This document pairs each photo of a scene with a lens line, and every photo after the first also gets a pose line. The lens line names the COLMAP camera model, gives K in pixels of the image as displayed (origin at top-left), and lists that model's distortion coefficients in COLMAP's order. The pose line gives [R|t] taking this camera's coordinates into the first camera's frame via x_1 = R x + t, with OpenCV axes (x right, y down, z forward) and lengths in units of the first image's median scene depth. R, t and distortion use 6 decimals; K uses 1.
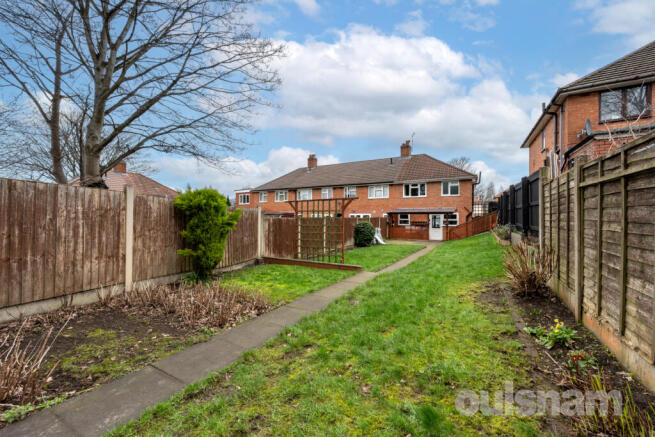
lens RADIAL K [[253.7, 0, 326.0], [0, 253.7, 216.4], [0, 0, 1]] dist [-0.006978, -0.000293]
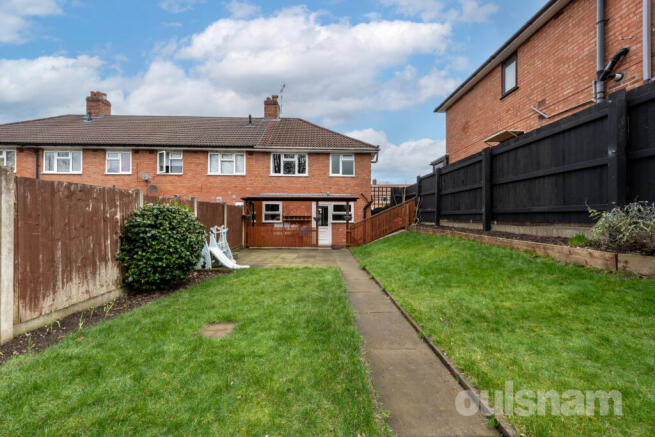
lens RADIAL K [[253.7, 0, 325.4], [0, 253.7, 216.4], [0, 0, 1]] dist [-0.006978, -0.000293]
pose [[0.846409, 0.008667, 0.532463, 0.102274], [-0.005842, 0.999959, -0.006990, 0.024497], [-0.532502, 0.002806, 0.846424, 0.446024]]
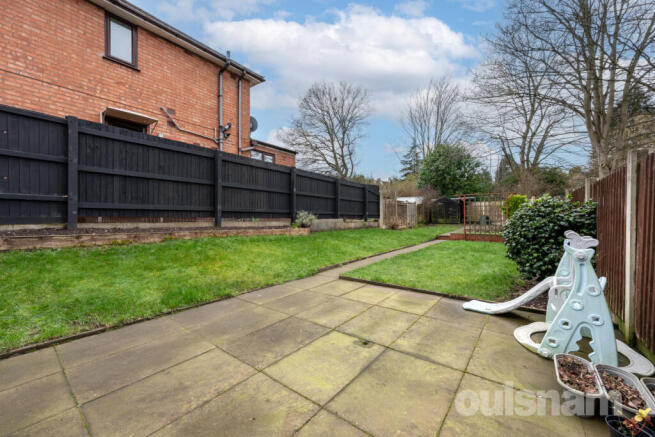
lens RADIAL K [[253.7, 0, 324.7], [0, 253.7, 222.2], [0, 0, 1]] dist [-0.006978, -0.000293]
pose [[-0.993520, 0.010375, 0.113179, 0.354353], [0.011178, 0.999917, 0.006465, 0.035983], [-0.113103, 0.007689, -0.993554, 1.199256]]
